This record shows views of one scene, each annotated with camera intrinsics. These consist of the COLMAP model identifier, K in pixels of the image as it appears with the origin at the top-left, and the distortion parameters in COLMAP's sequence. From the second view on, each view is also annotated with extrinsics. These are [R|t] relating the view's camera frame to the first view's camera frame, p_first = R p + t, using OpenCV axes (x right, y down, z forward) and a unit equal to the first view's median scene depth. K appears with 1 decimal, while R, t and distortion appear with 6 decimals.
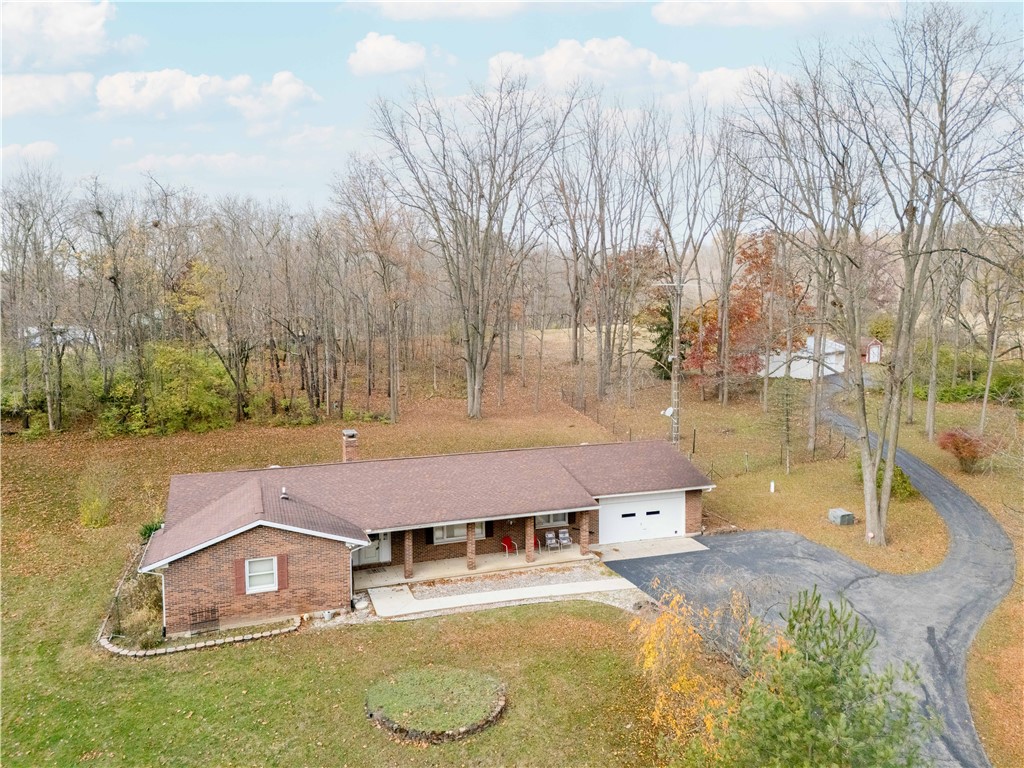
lens RADIAL K [[769.2, 0, 512.0], [0, 769.2, 384.0], [0, 0, 1]] dist [0.050310, -0.003861]
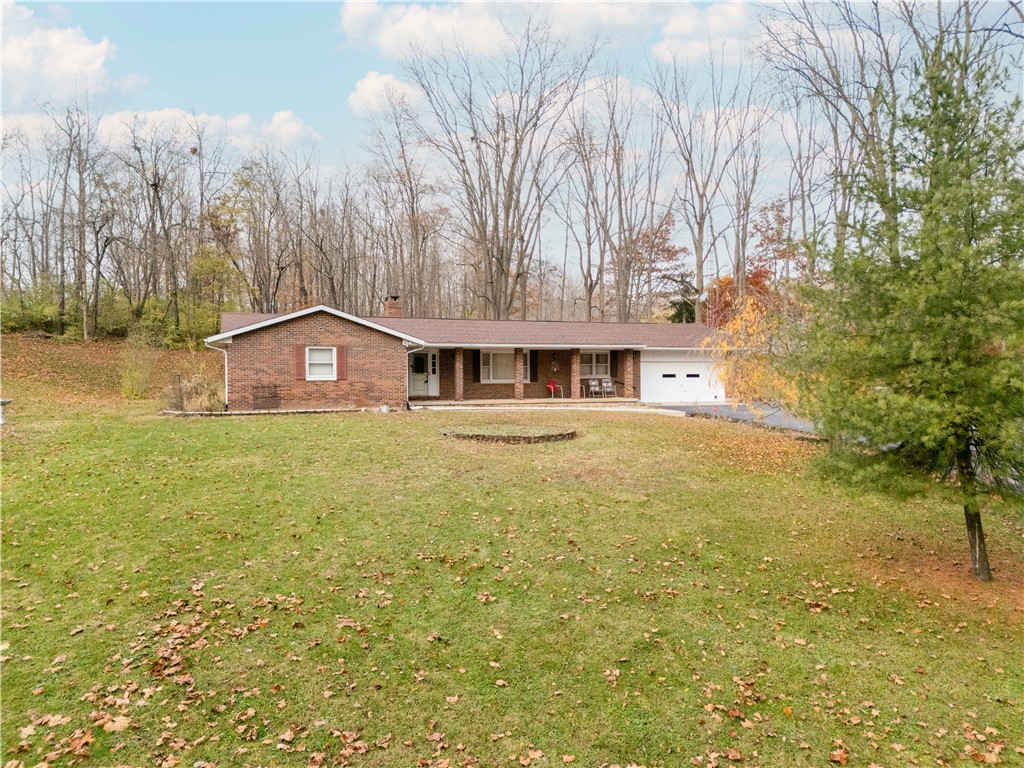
lens RADIAL K [[757.7, 0, 512.0], [0, 757.7, 384.0], [0, 0, 1]] dist [0.064044, -0.003867]
pose [[0.999978, 0.002771, 0.006029, -0.078840], [-0.002270, 0.996669, -0.081527, 0.343741], [-0.006235, 0.081512, 0.996653, 0.014821]]
